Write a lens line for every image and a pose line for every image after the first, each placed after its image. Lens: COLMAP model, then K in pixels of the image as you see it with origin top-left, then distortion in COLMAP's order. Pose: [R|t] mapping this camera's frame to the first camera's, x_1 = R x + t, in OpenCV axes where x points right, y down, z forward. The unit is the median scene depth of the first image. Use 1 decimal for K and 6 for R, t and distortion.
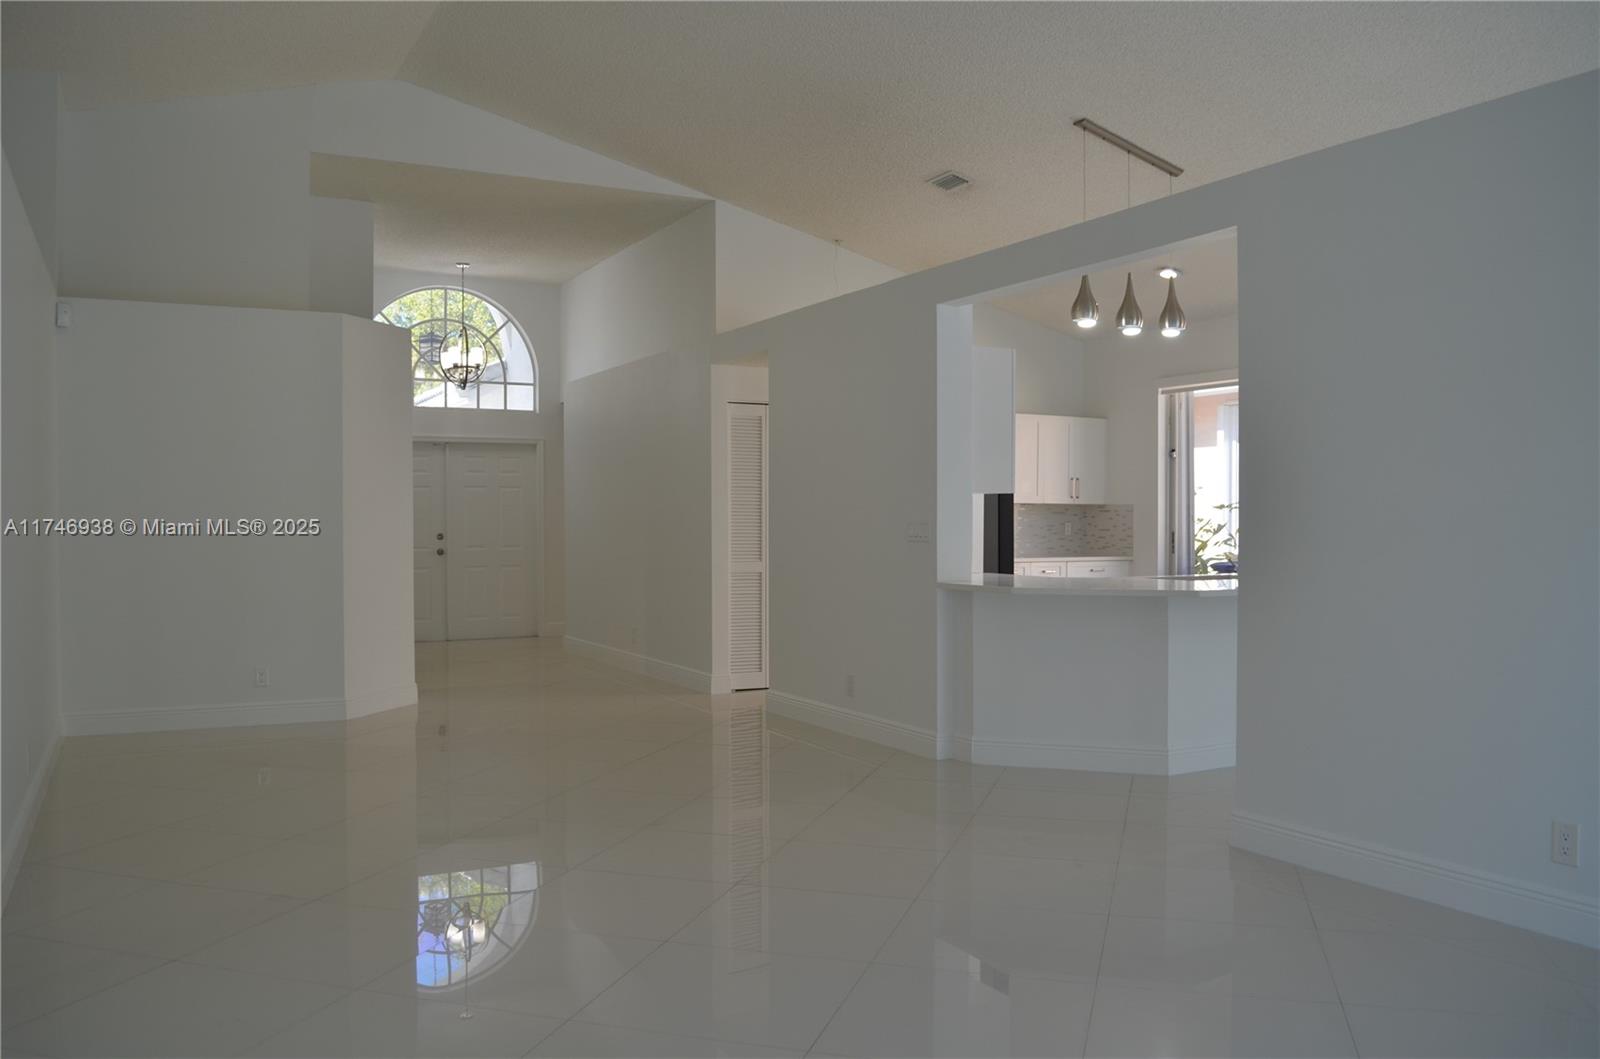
lens RADIAL K [[1258.1, 0, 796.2], [0, 1258.1, 532.0], [0, 0, 1]] dist [-0.082491, 0.004159]
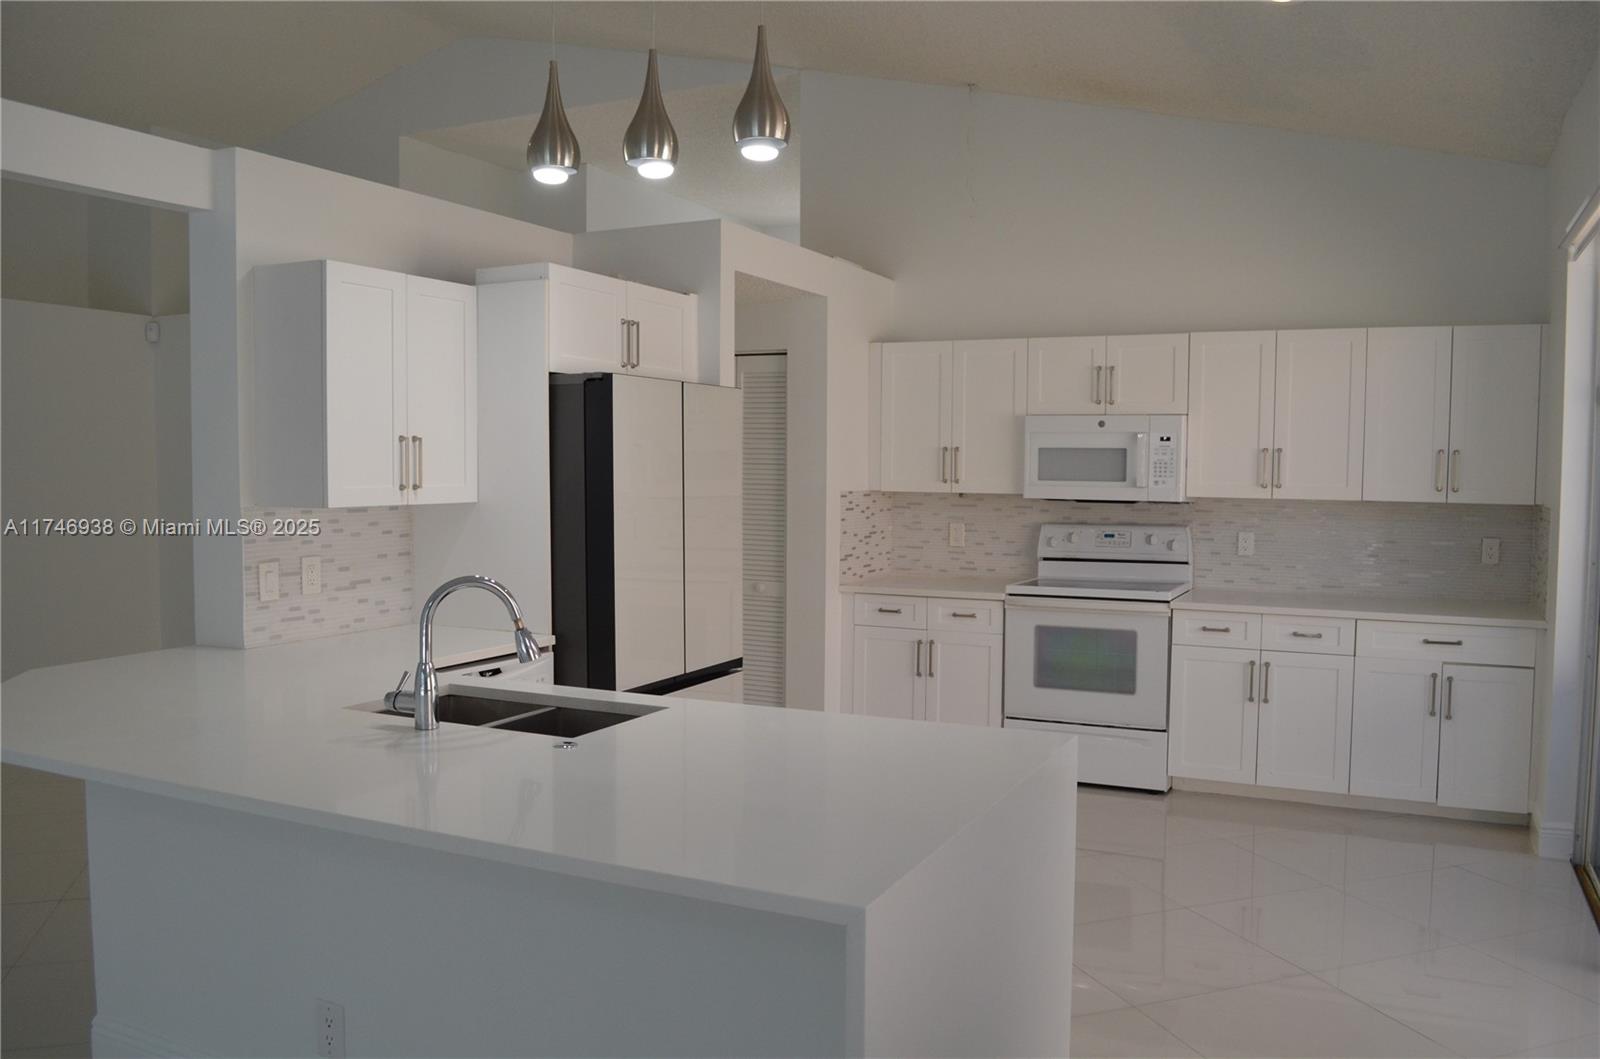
lens RADIAL K [[1258.1, 0, 800.5], [0, 1258.1, 531.5], [0, 0, 1]] dist [-0.082491, 0.004159]
pose [[0.585002, 0.049164, -0.809540, 0.480621], [-0.013951, 0.998623, 0.050566, -0.033038], [0.810912, -0.018288, 0.584882, 0.526709]]
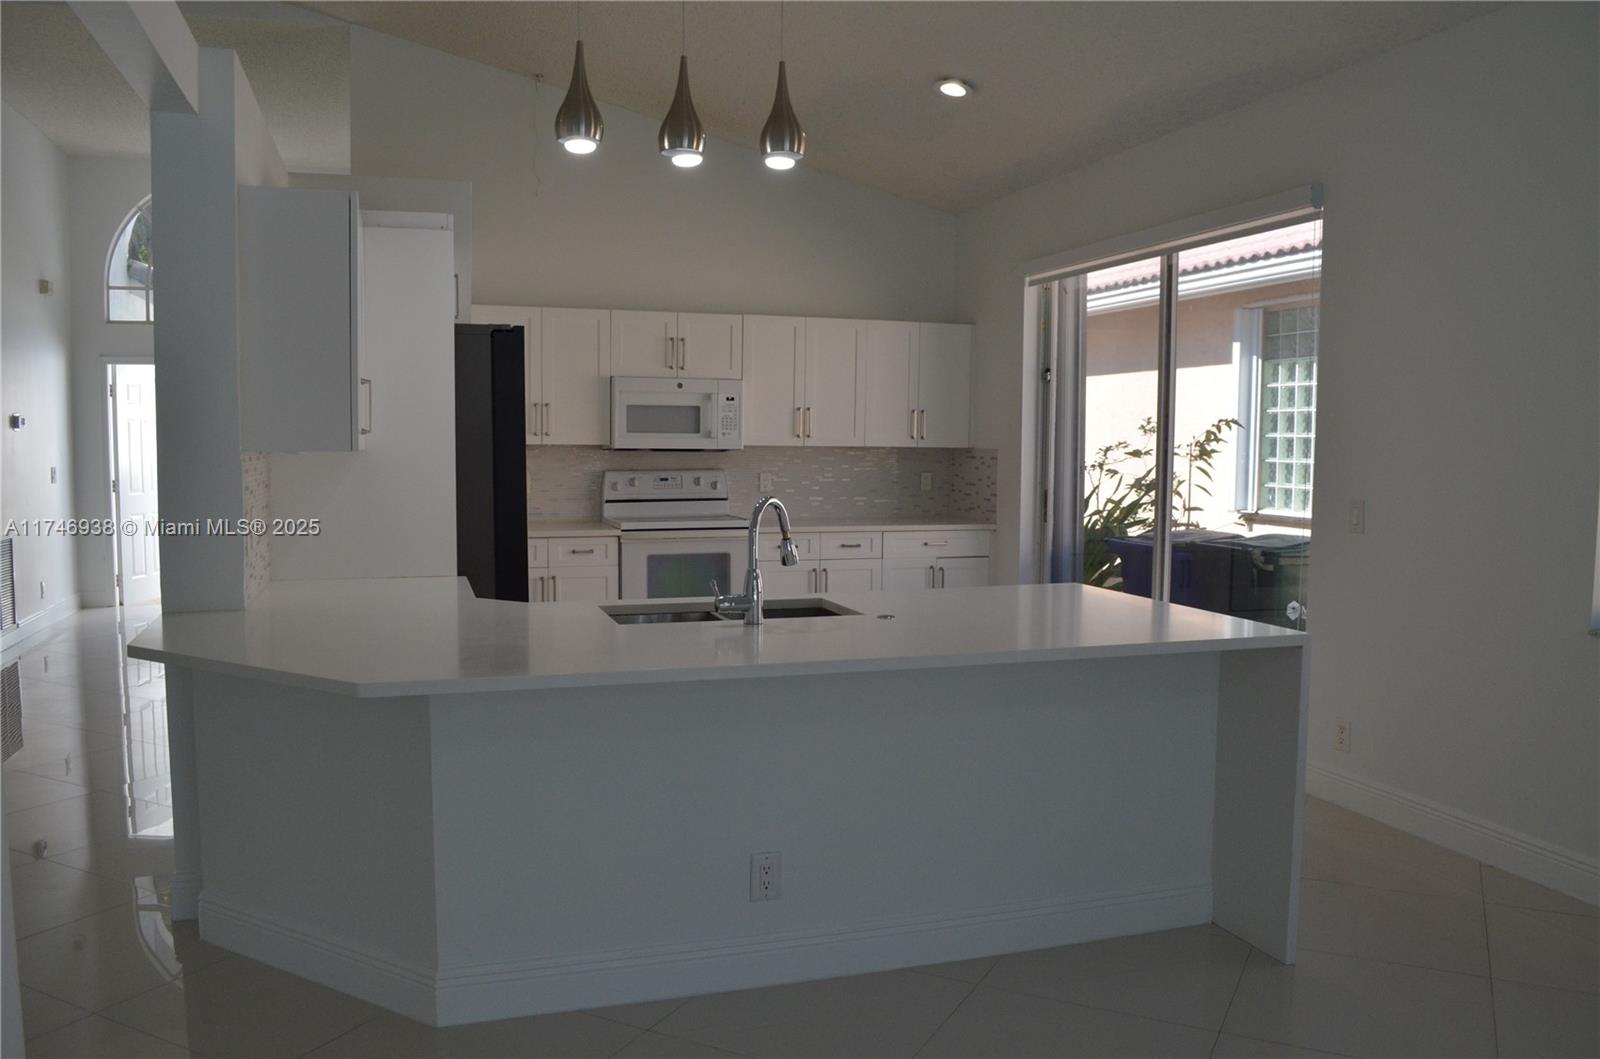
lens RADIAL K [[1258.1, 0, 798.6], [0, 1258.1, 528.6], [0, 0, 1]] dist [-0.082491, 0.004159]
pose [[0.983806, 0.021935, -0.177889, 0.291784], [-0.010806, 0.997937, 0.063290, -0.021378], [0.178911, -0.060343, 0.982013, 0.307075]]
